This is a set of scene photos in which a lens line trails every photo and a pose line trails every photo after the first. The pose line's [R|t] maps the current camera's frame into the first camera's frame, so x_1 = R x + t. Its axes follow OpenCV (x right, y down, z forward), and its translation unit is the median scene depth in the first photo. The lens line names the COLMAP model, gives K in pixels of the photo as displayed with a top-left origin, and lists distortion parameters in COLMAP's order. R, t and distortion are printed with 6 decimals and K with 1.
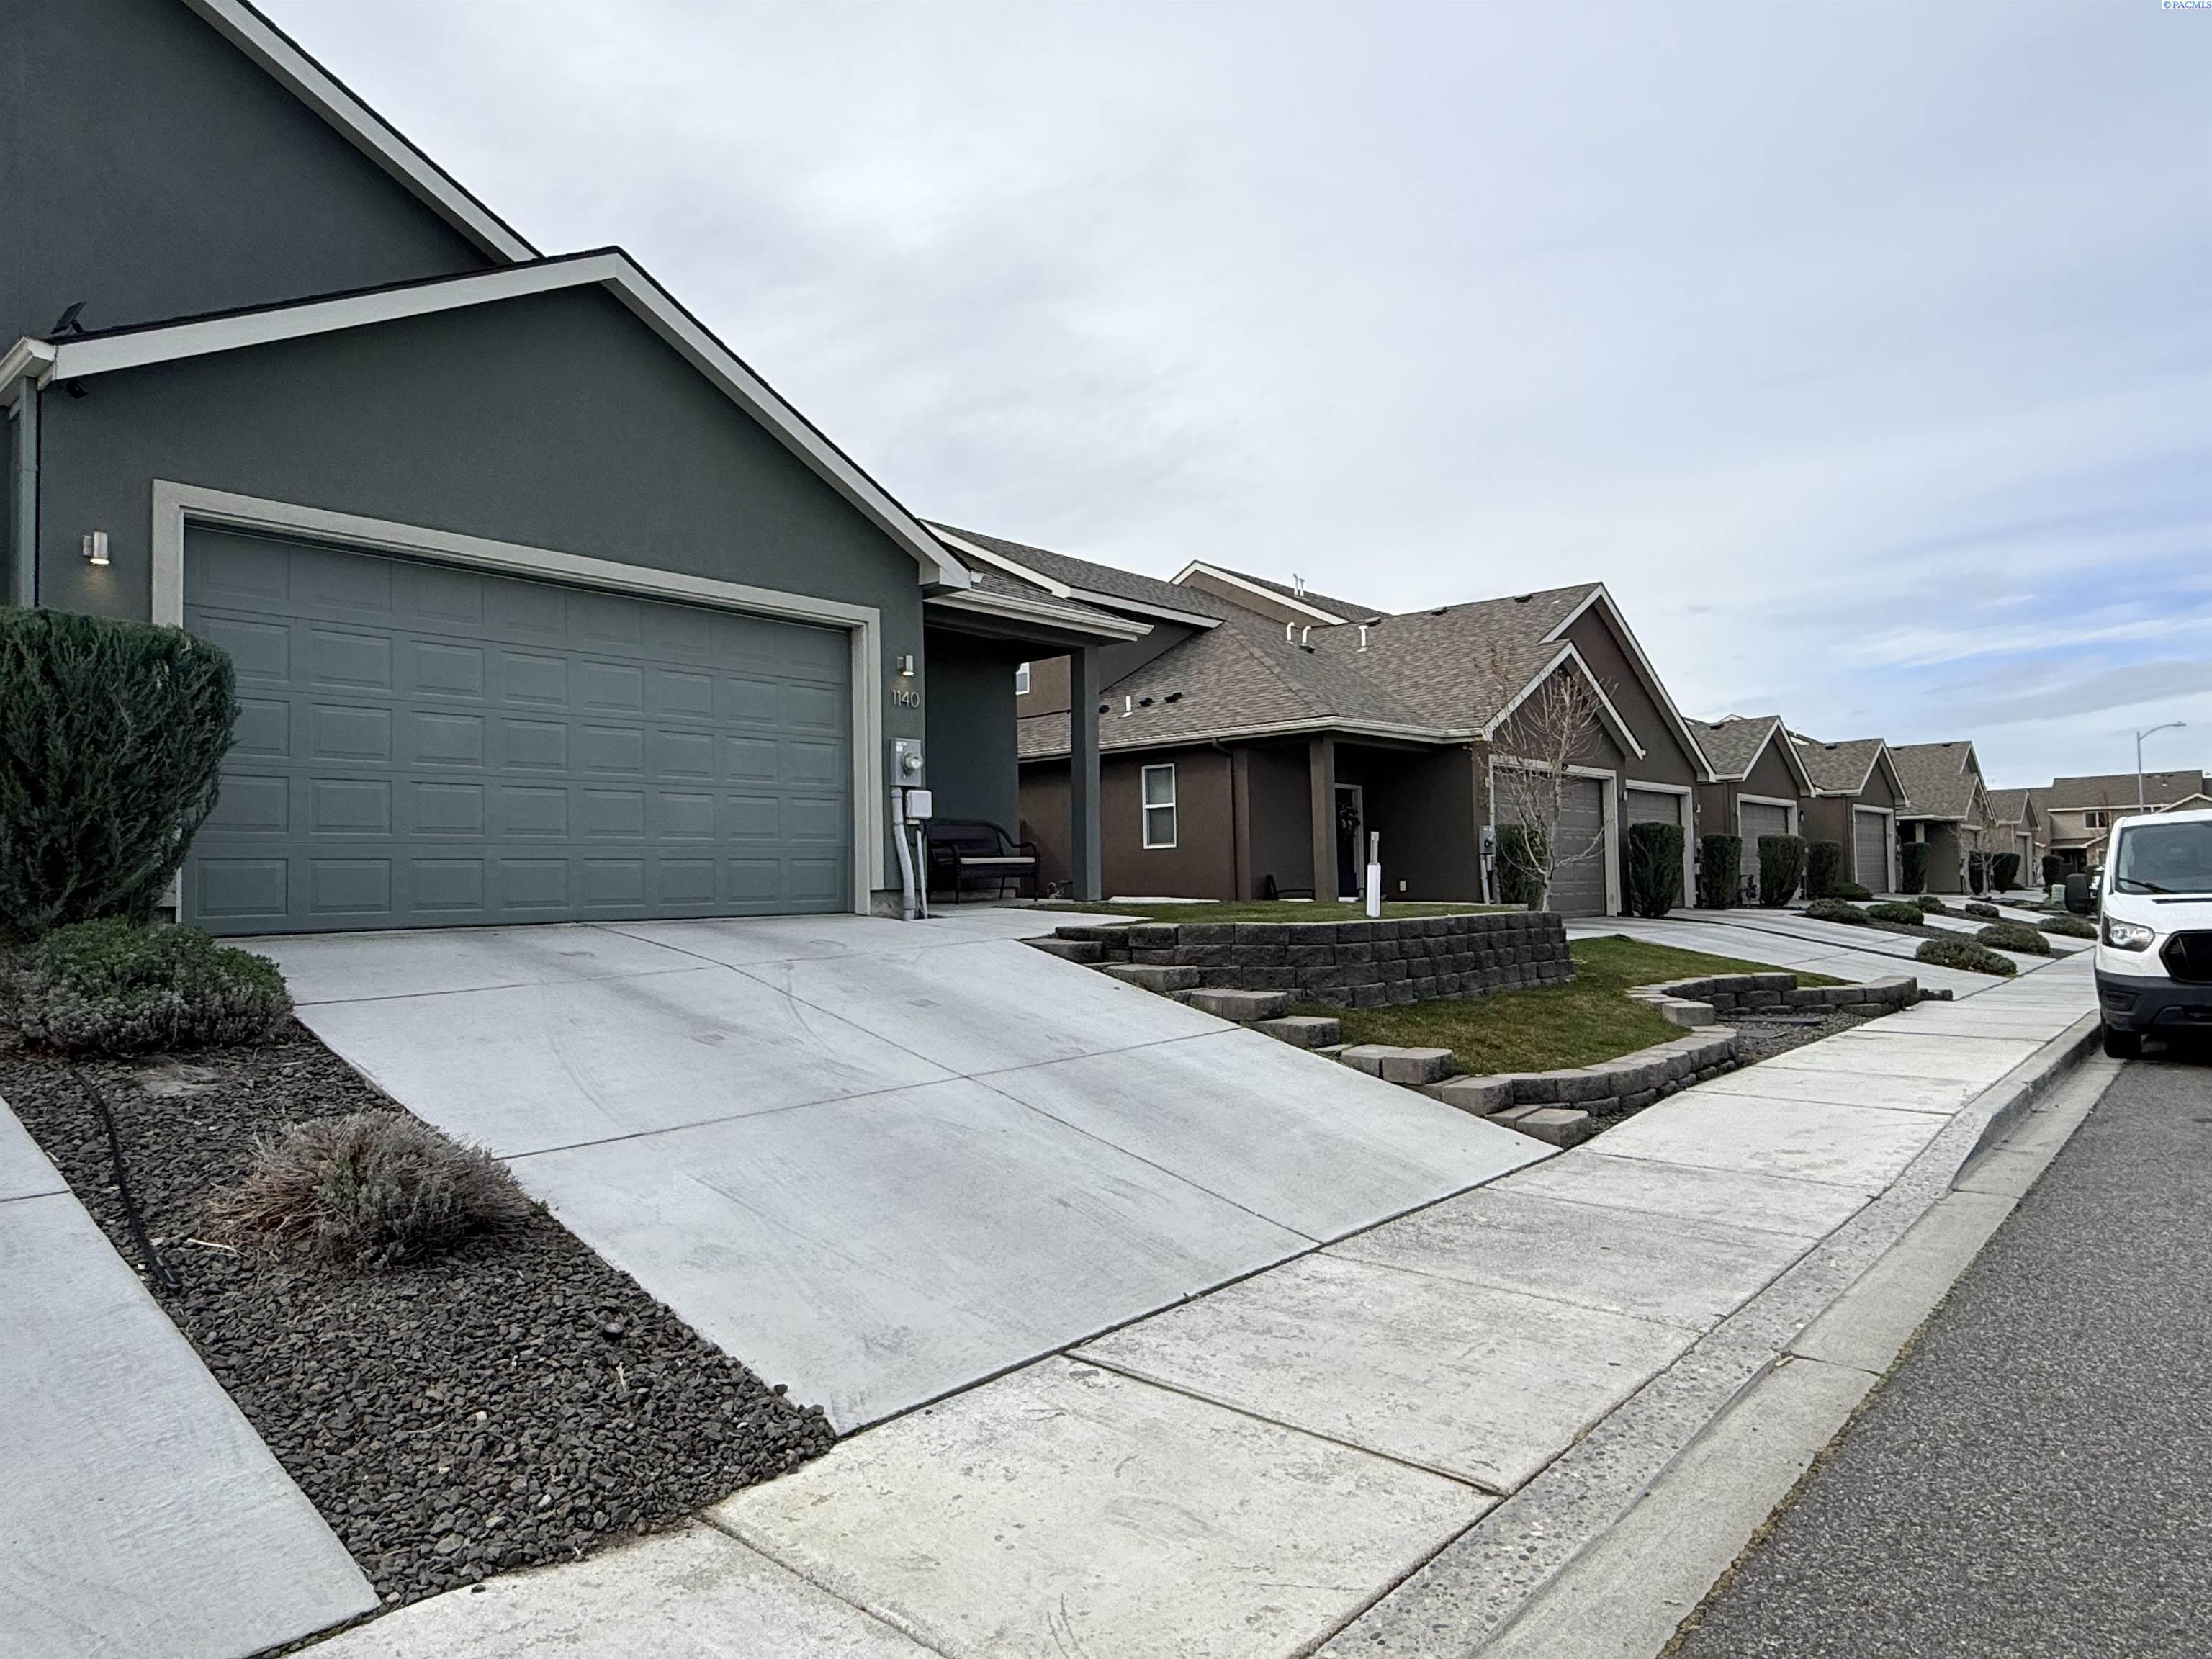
lens RADIAL K [[1340.4, 0, 1105.7], [0, 1340.4, 822.7], [0, 0, 1]] dist [-0.004072, -0.000400]
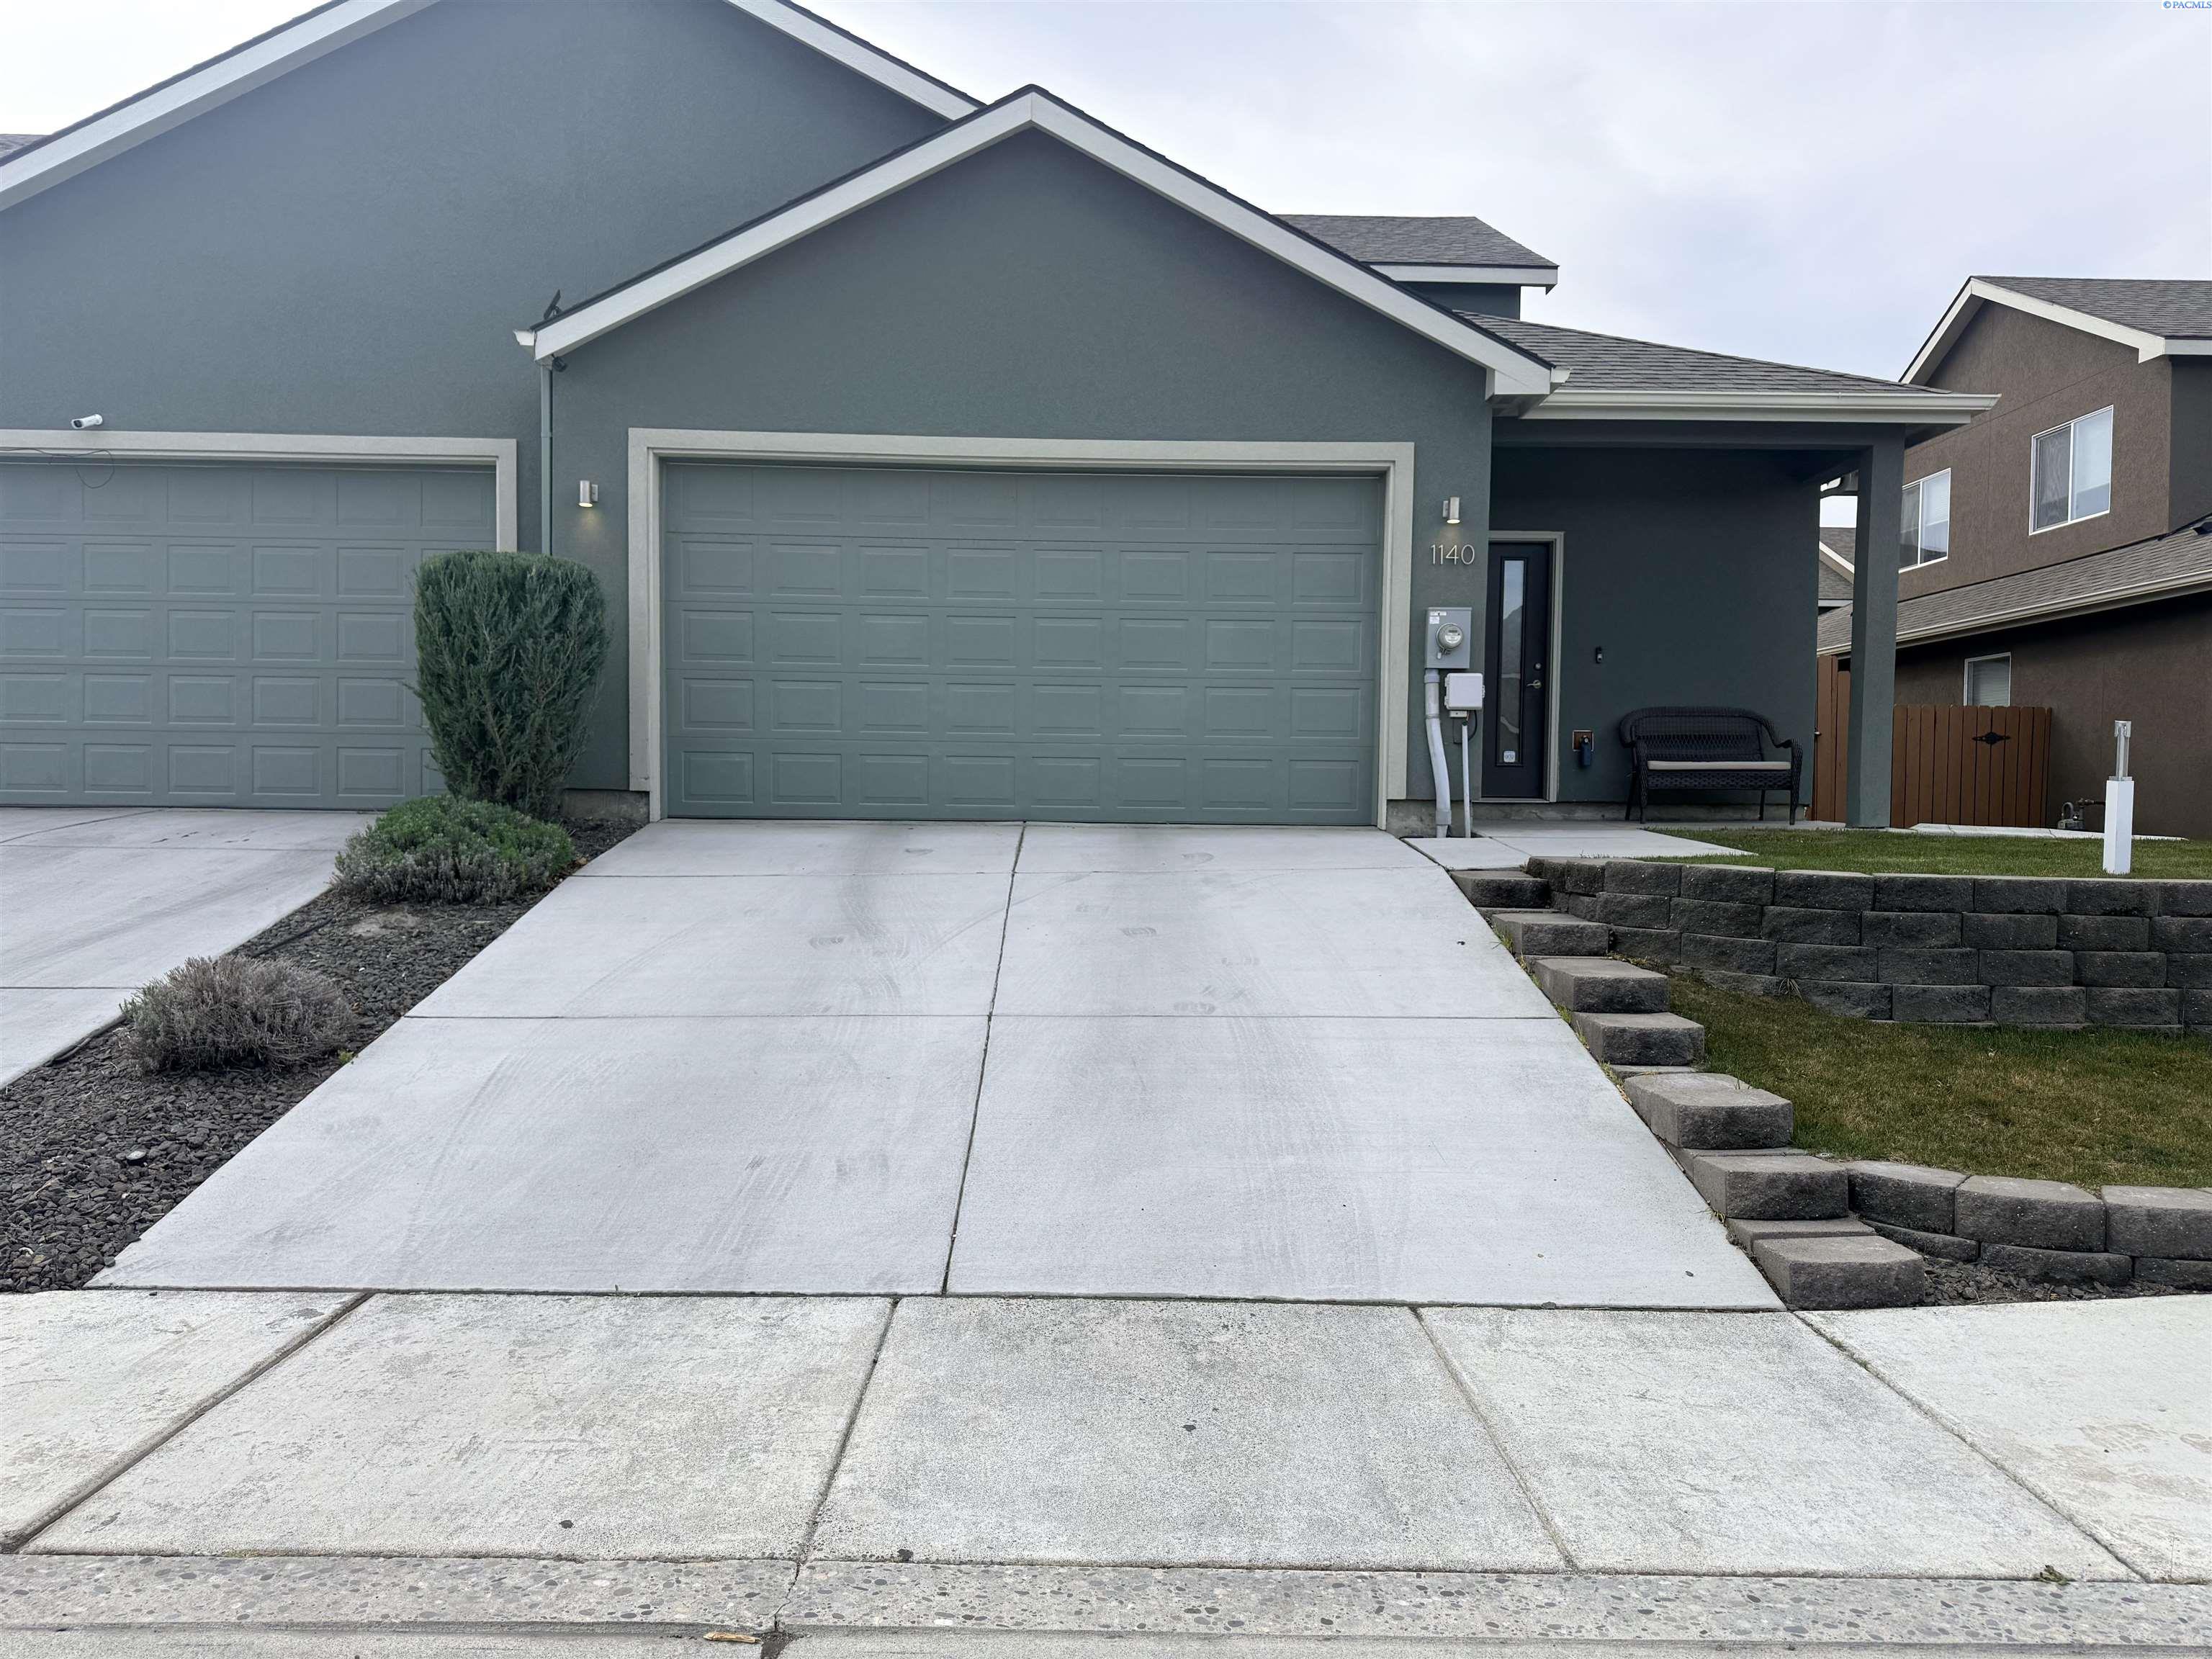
lens RADIAL K [[1535.5, 0, 1116.0], [0, 1535.5, 849.4], [0, 0, 1]] dist [0.030225, -0.034220]
pose [[0.673061, 0.054154, -0.737602, 0.527479], [0.007301, 0.996781, 0.079845, 0.006818], [0.739551, -0.059125, 0.670499, 0.338596]]
